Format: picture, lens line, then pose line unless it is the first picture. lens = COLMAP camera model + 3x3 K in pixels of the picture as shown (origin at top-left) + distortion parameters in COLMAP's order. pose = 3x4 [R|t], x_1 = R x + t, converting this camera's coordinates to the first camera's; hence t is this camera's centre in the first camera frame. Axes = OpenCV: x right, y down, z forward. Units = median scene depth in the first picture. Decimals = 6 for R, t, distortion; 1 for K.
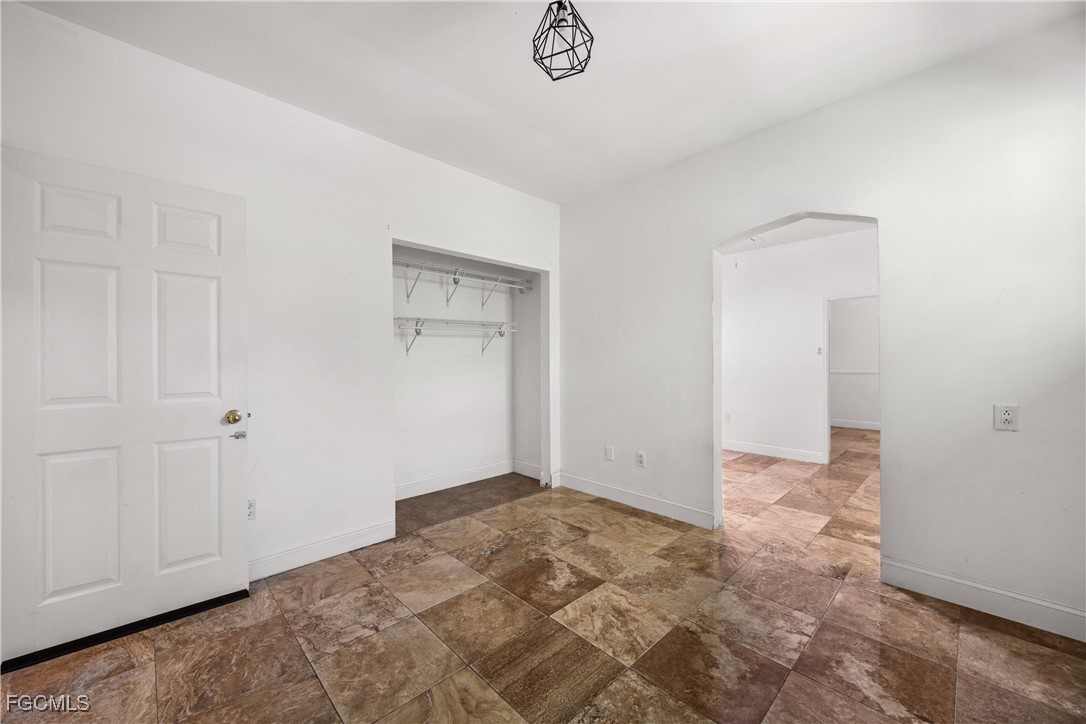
lens RADIAL K [[412.8, 0, 543.9], [0, 412.8, 362.4], [0, 0, 1]] dist [-0.002710, 0.000328]
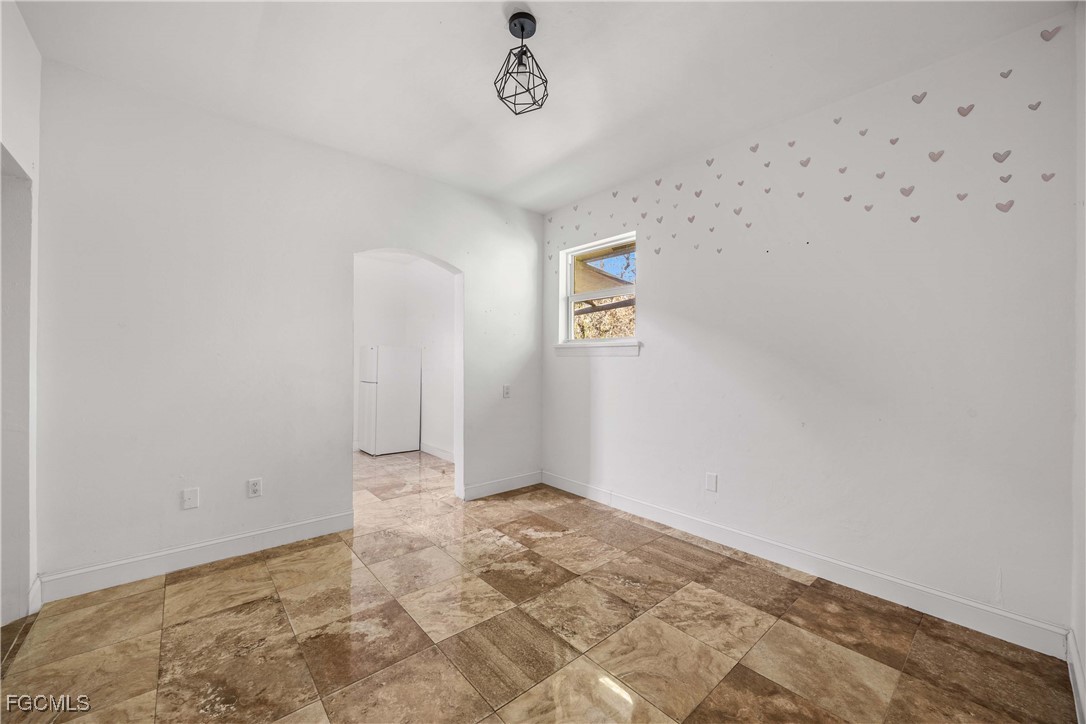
lens RADIAL K [[412.8, 0, 541.4], [0, 412.8, 362.8], [0, 0, 1]] dist [-0.002710, 0.000328]
pose [[0.054266, 0.001247, 0.998526, -0.730404], [-0.002182, 0.999997, -0.001130, -0.003156], [-0.998524, -0.002117, 0.054269, 0.593840]]
